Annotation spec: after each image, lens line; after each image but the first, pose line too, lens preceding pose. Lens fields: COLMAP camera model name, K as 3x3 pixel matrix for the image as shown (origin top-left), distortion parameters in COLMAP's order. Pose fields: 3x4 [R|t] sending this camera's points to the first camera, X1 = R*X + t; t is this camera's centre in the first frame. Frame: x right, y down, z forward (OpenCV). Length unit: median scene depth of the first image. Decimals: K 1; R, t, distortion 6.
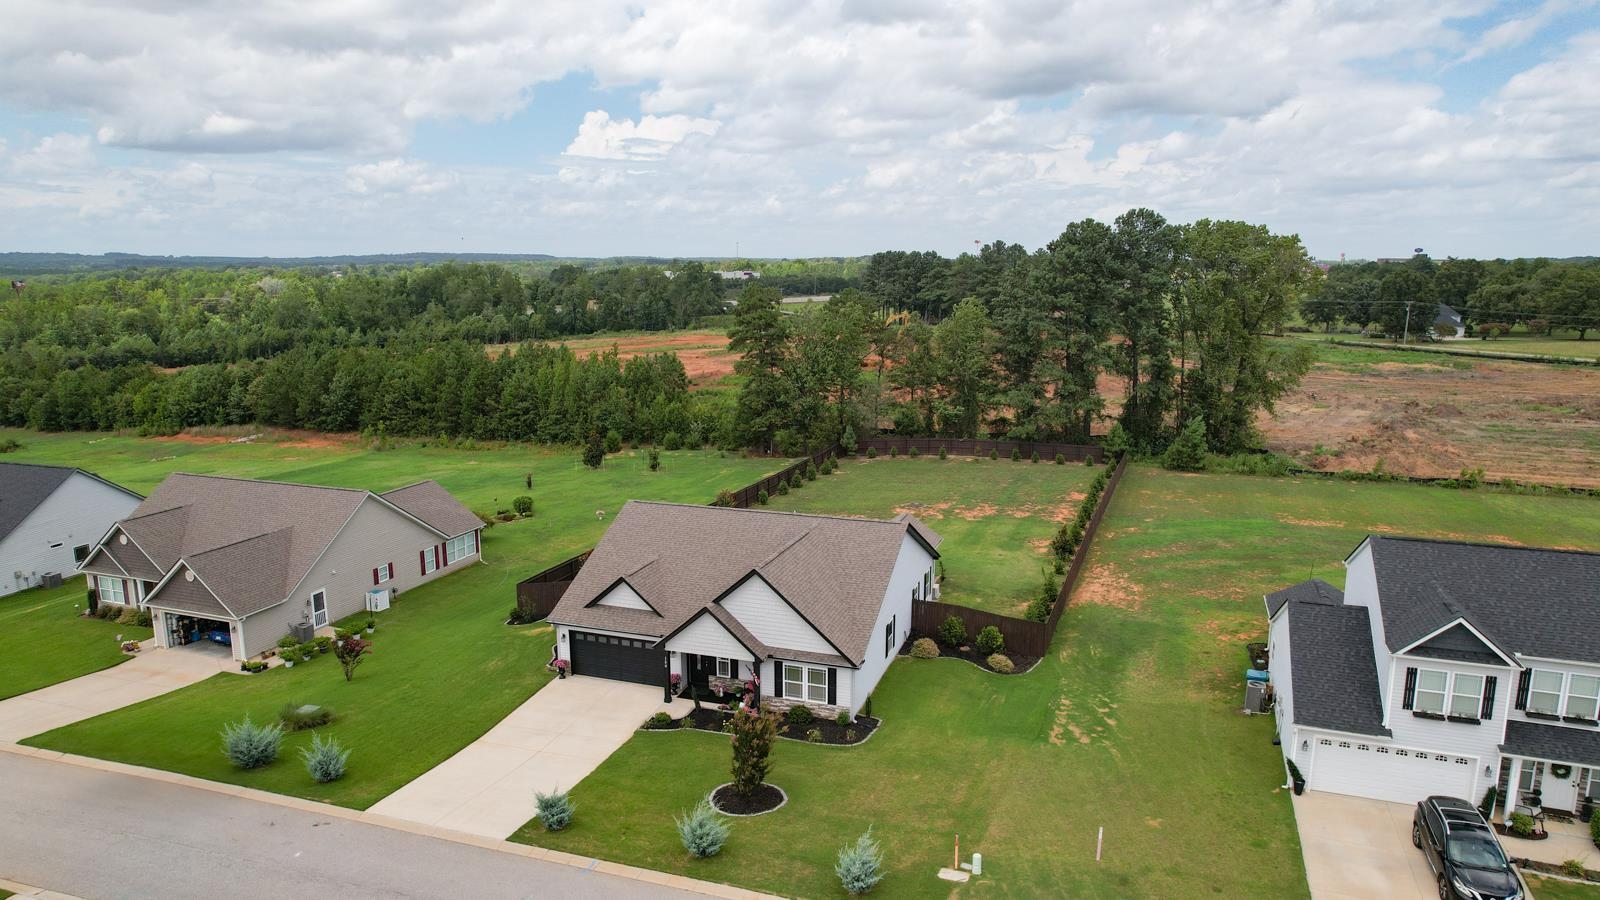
lens RADIAL K [[1016.4, 0, 821.9], [0, 1016.4, 461.7], [0, 0, 1]] dist [-0.063642, 0.045837]
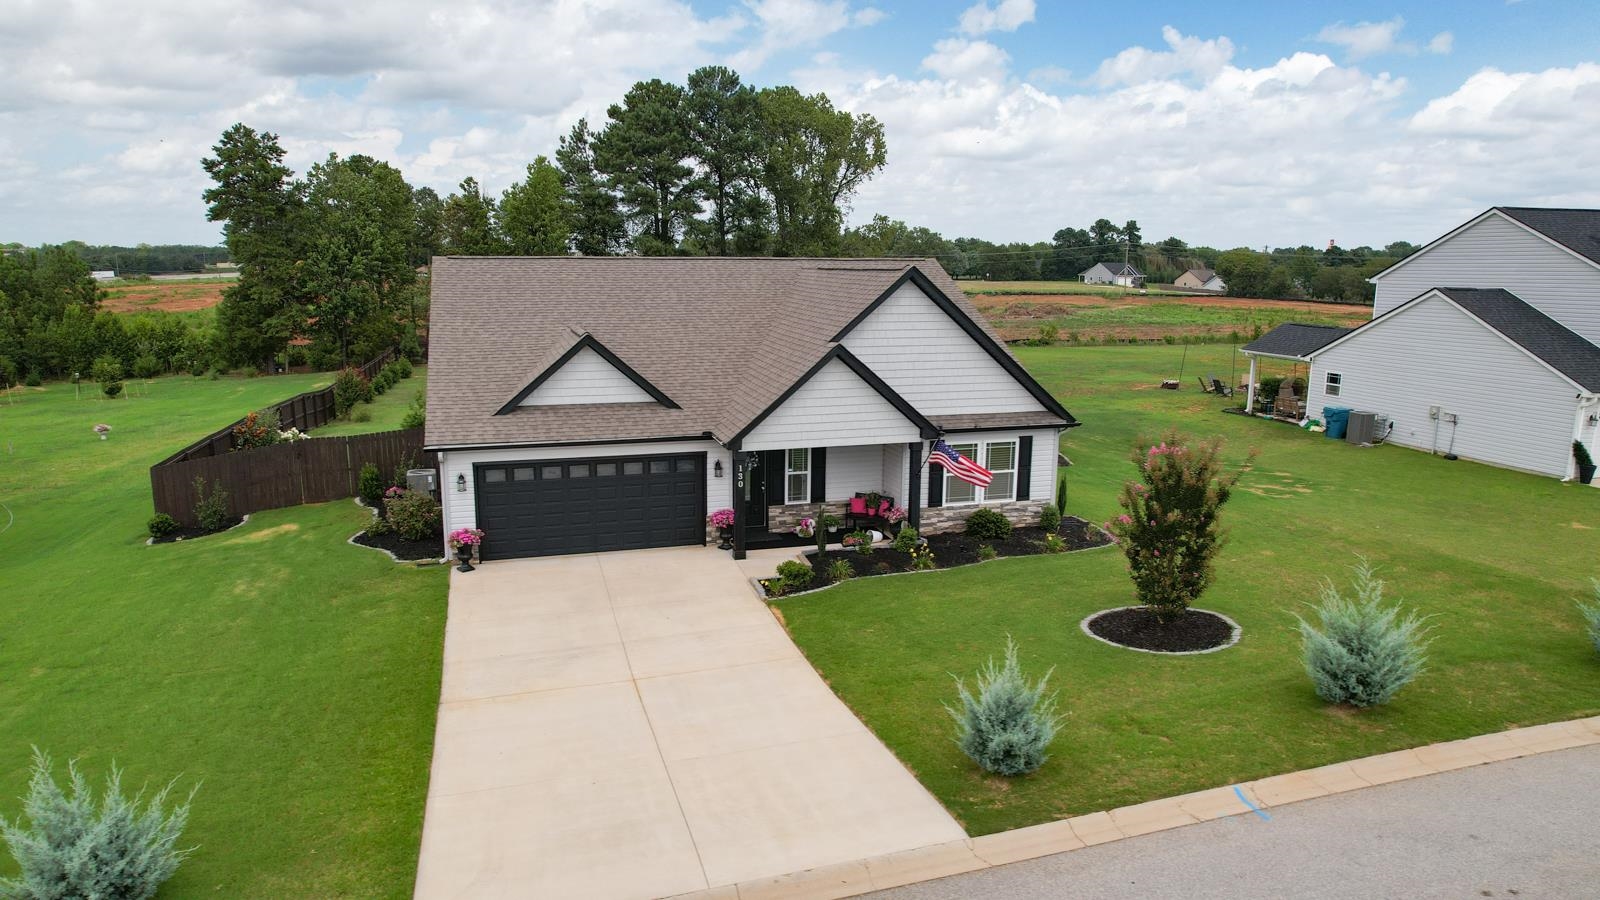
lens RADIAL K [[1016.4, 0, 811.6], [0, 1016.4, 451.1], [0, 0, 1]] dist [-0.063642, 0.045837]
pose [[0.813204, -0.105781, 0.572285, -0.404468], [0.107628, 0.993716, 0.030741, 0.169766], [-0.571940, 0.036595, 0.819479, 0.551443]]
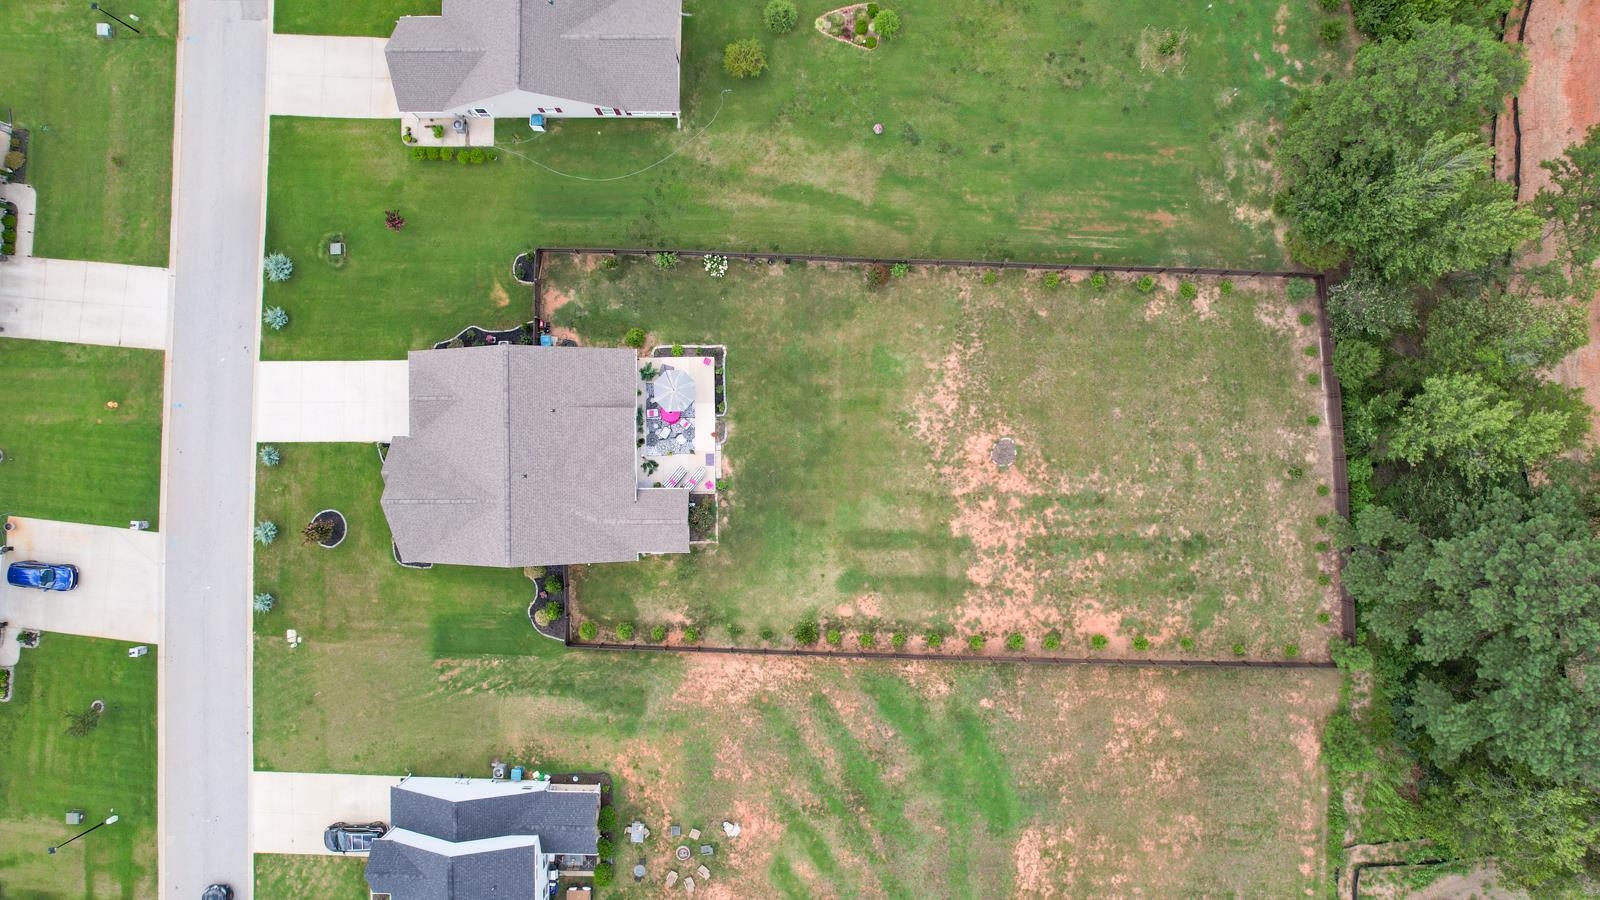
lens RADIAL K [[1016.4, 0, 801.3], [0, 1016.4, 467.1], [0, 0, 1]] dist [-0.063642, 0.045837]
pose [[0.312950, 0.949492, 0.022955, 0.051358], [-0.186902, 0.037870, 0.981648, -1.526200], [0.931198, -0.311497, 0.189313, 1.258430]]
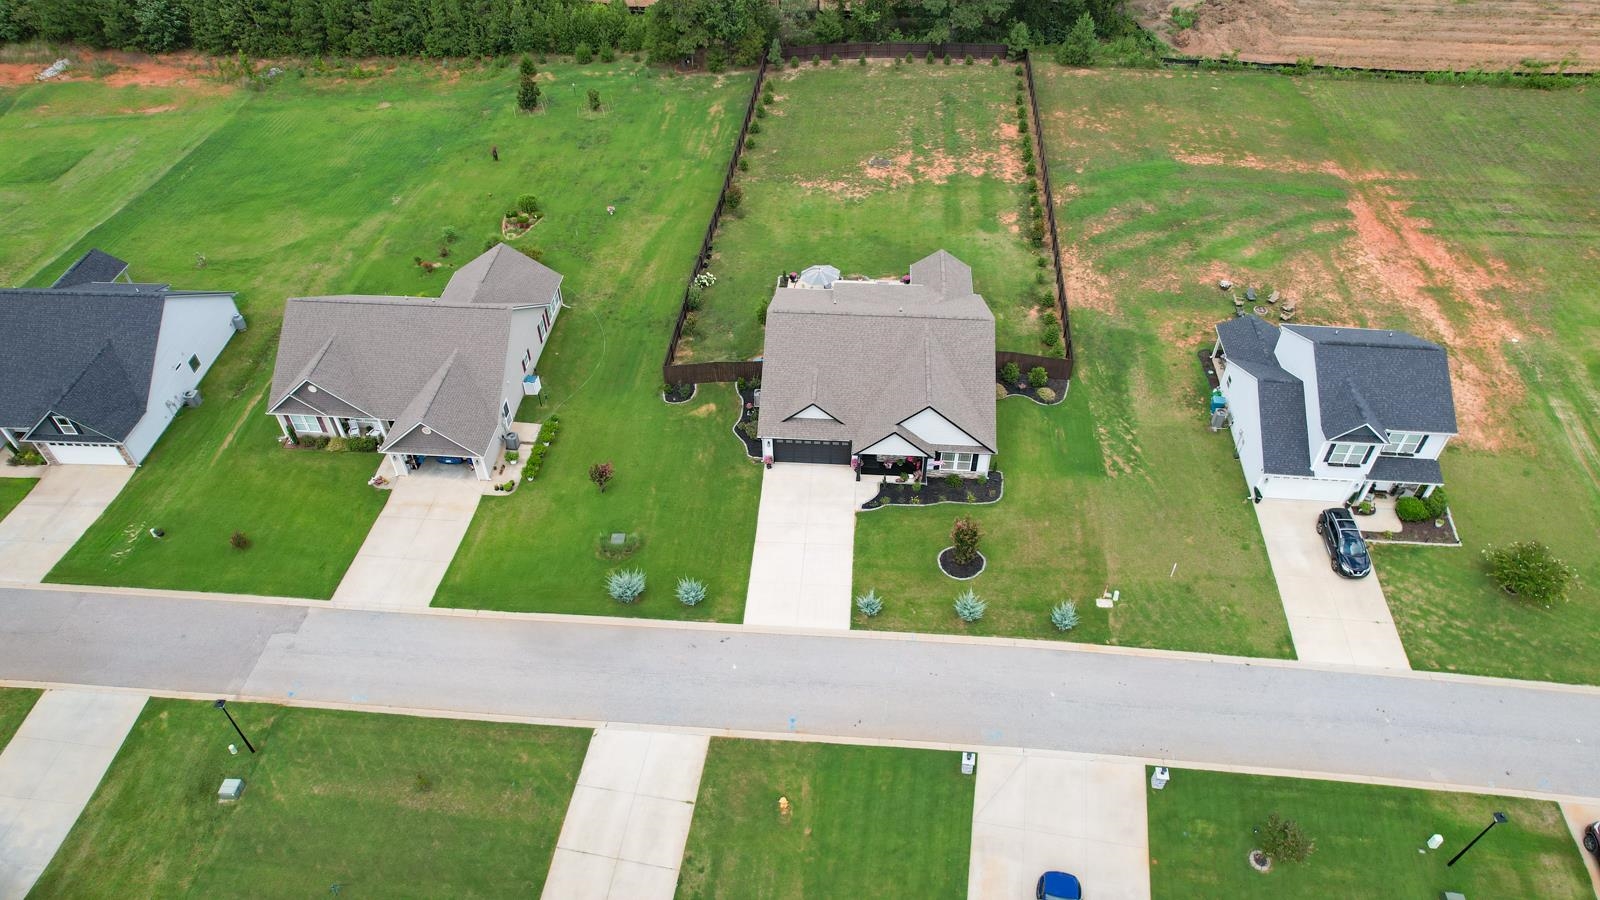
lens RADIAL K [[1016.4, 0, 827.3], [0, 1016.4, 452.5], [0, 0, 1]] dist [-0.063642, 0.045837]
pose [[0.965497, -0.178351, 0.189752, -0.462913], [0.045248, 0.832469, 0.552221, -0.605930], [-0.256452, -0.524582, 0.811817, -0.164260]]
